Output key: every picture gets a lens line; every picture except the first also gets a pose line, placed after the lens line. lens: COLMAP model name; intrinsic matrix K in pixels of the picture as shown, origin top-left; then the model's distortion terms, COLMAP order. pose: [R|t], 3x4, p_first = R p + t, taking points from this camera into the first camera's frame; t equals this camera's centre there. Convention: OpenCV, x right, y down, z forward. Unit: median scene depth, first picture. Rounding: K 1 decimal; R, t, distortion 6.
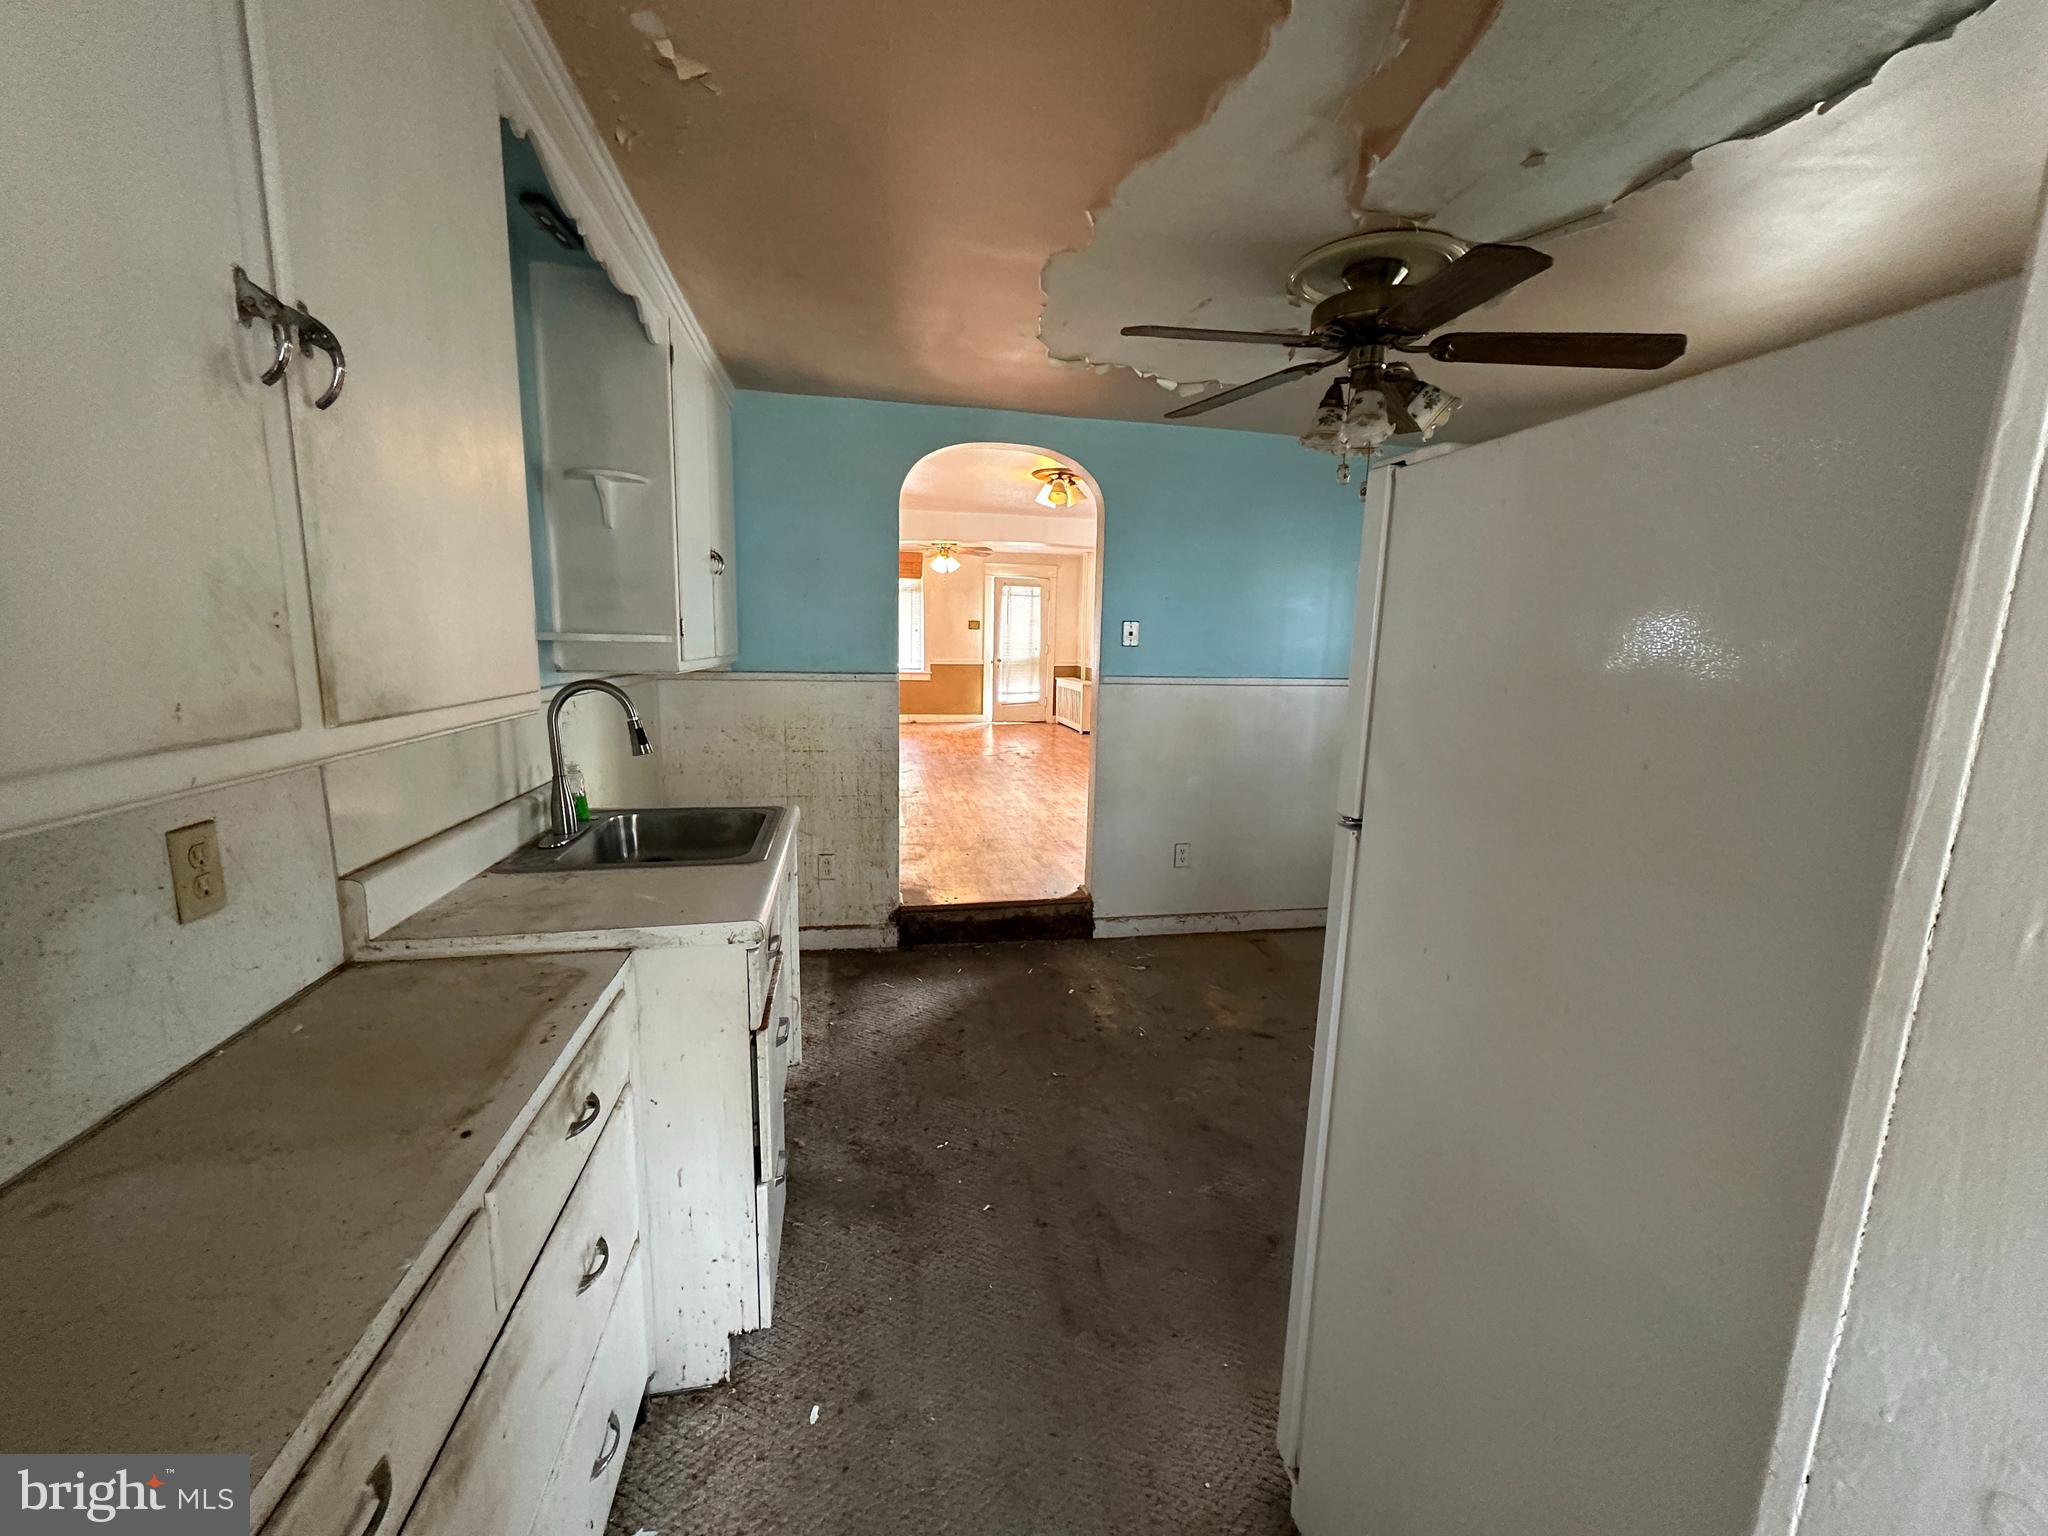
lens RADIAL K [[804.9, 0, 1024.5], [0, 804.9, 767.5], [0, 0, 1]] dist [-0.011625, 0.004092]
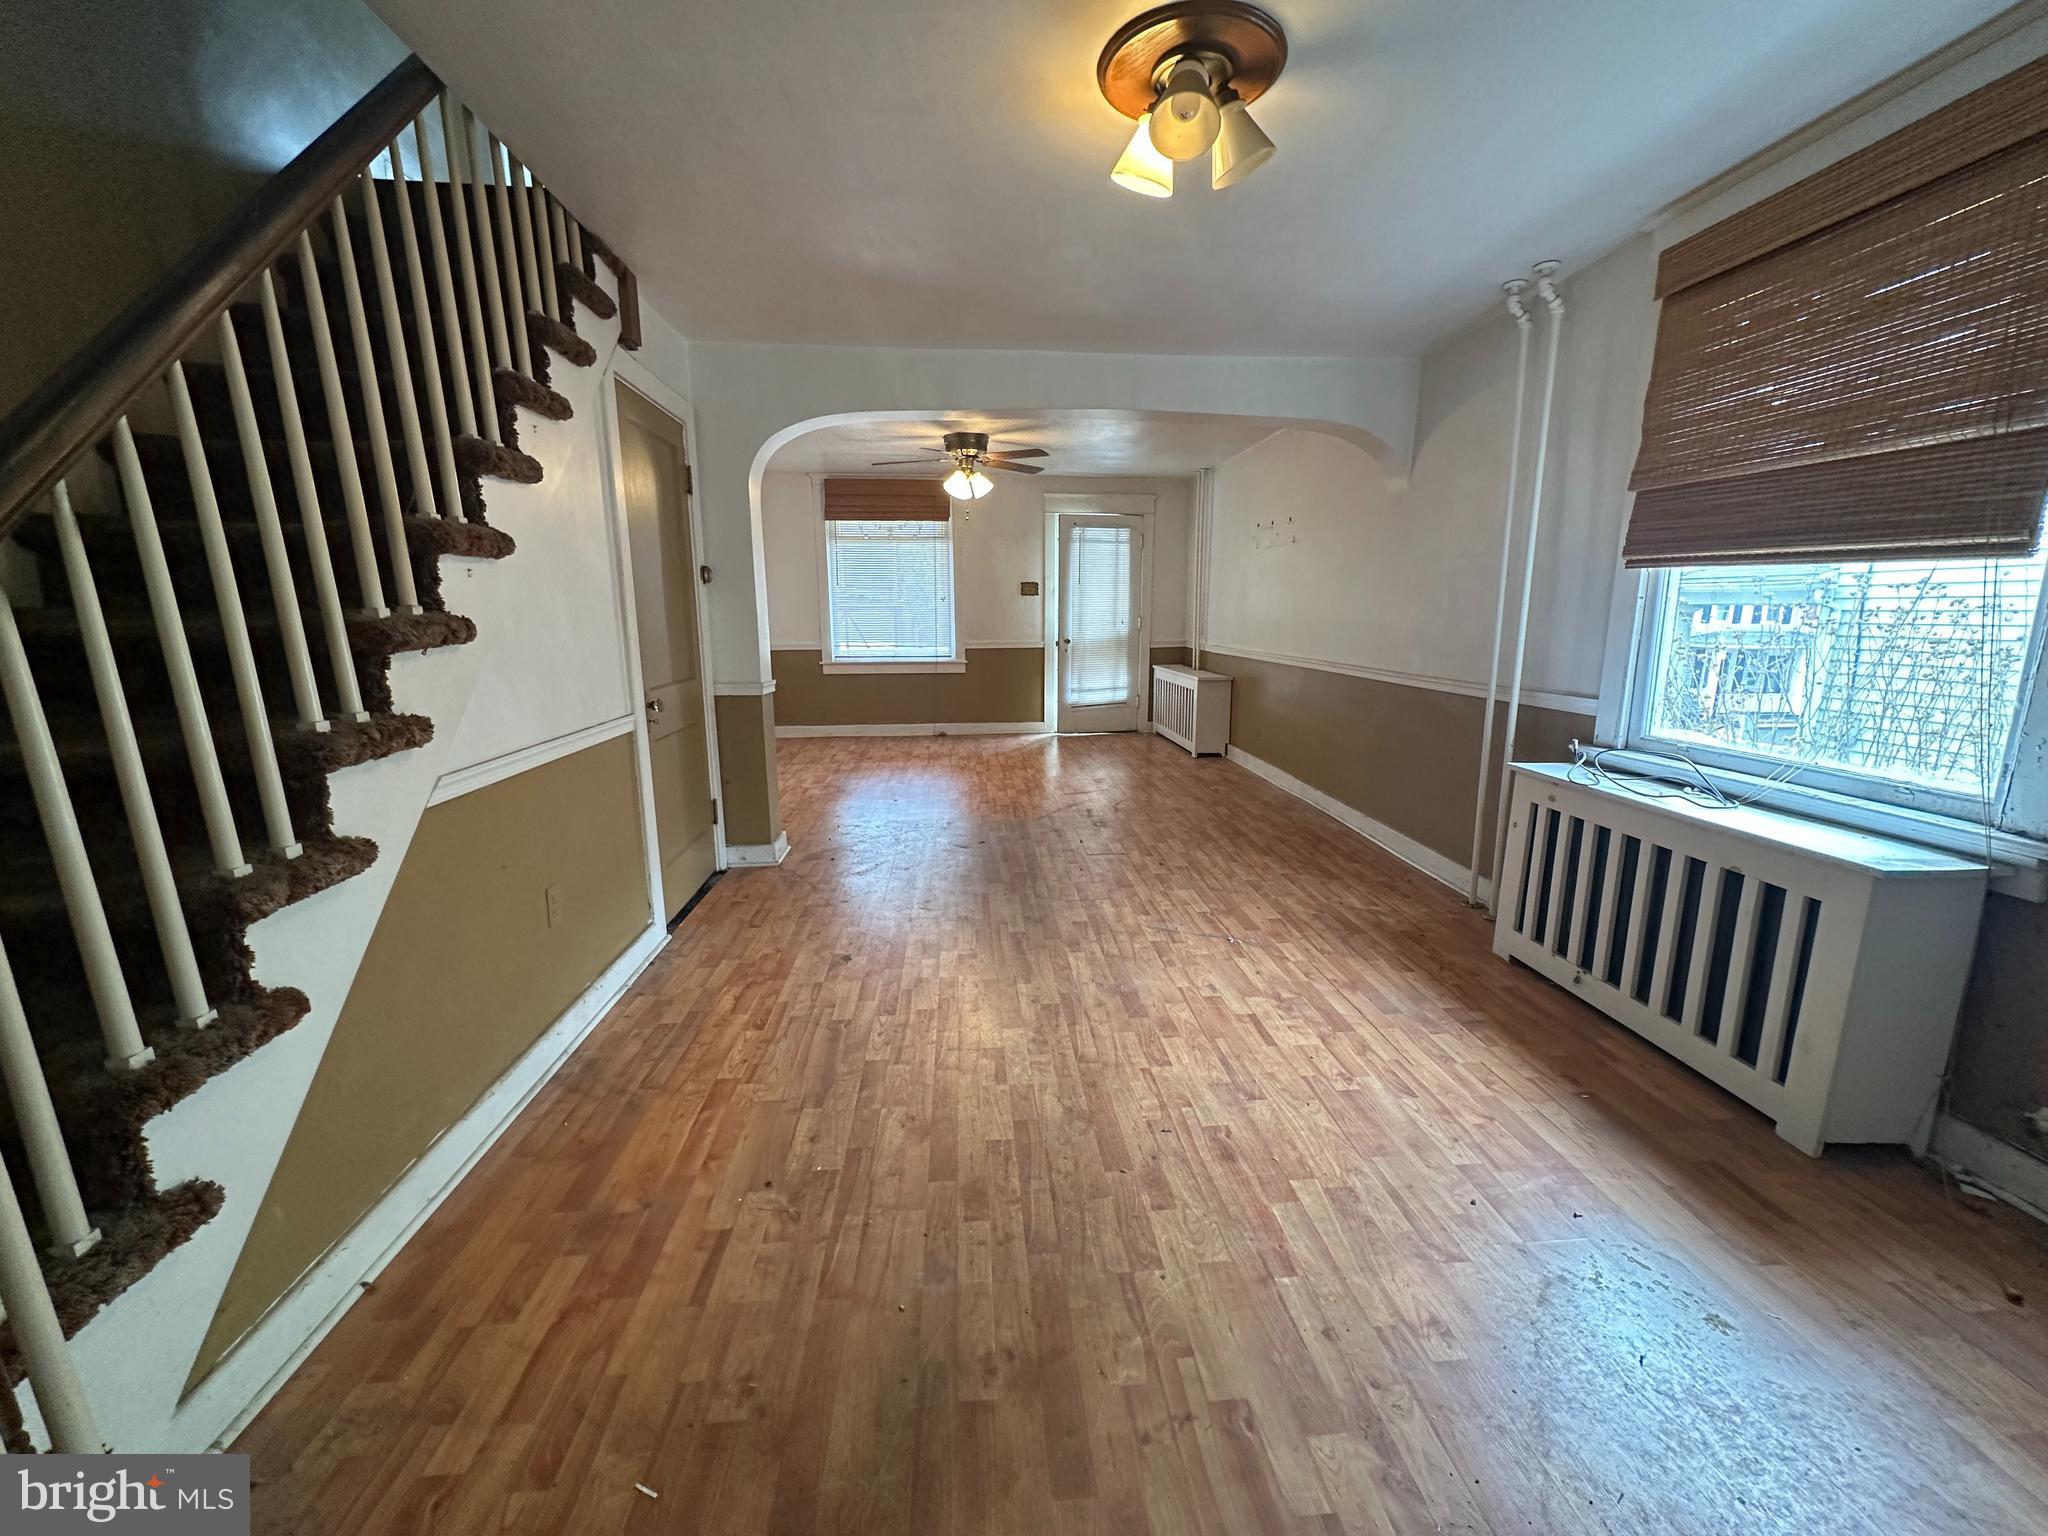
lens RADIAL K [[804.9, 0, 1024.7], [0, 804.9, 776.6], [0, 0, 1]] dist [-0.011625, 0.004092]
pose [[0.993710, -0.002735, -0.111948, 0.007695], [0.007440, 0.999105, 0.041633, -0.048829], [0.111734, -0.042204, 0.992842, 0.329705]]
